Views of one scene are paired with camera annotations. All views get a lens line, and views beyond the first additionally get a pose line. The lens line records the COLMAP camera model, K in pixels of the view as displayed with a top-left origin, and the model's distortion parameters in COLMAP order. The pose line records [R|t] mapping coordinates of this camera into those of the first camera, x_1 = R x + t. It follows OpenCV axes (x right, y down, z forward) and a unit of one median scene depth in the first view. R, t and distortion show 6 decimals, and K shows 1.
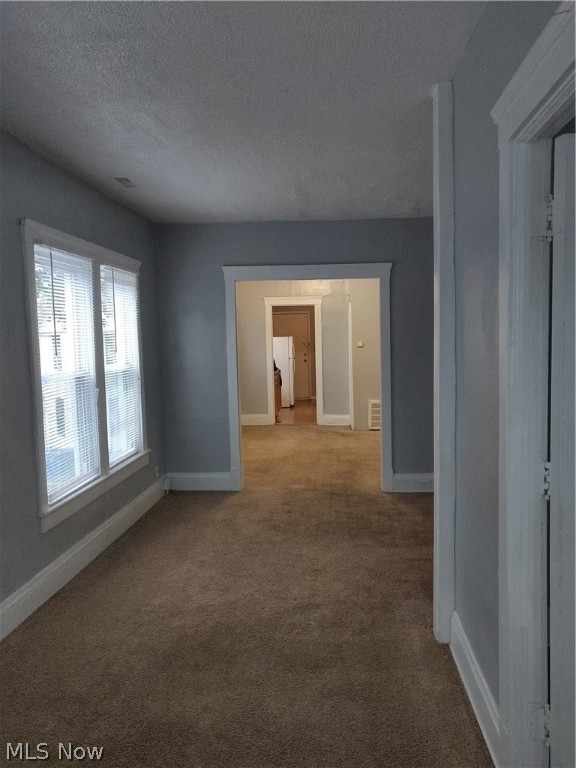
lens RADIAL K [[626.0, 0, 288.0], [0, 626.0, 384.0], [0, 0, 1]] dist [-0.008134, -0.001489]
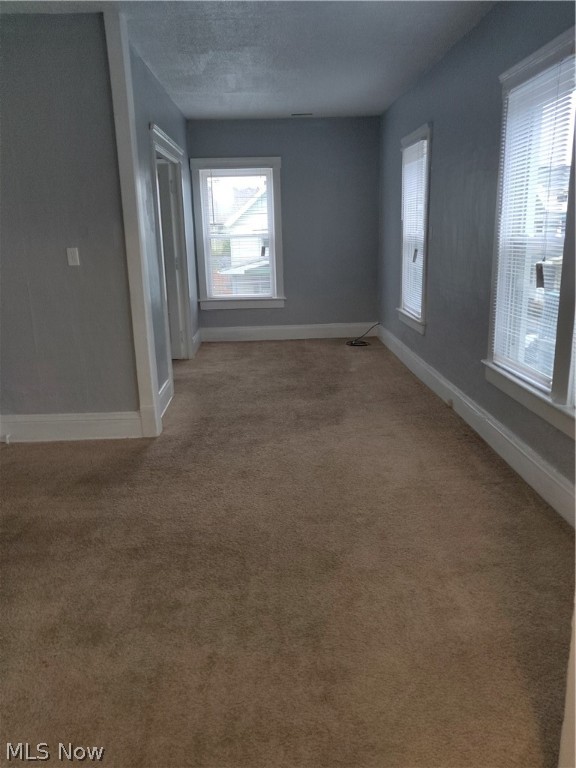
lens RADIAL K [[626.0, 0, 288.0], [0, 626.0, 384.0], [0, 0, 1]] dist [-0.008134, -0.001489]
pose [[-0.992443, 0.069253, -0.101298, 0.025326], [0.034475, 0.949632, 0.311464, -0.039765], [0.117765, 0.305618, -0.944843, 0.694990]]
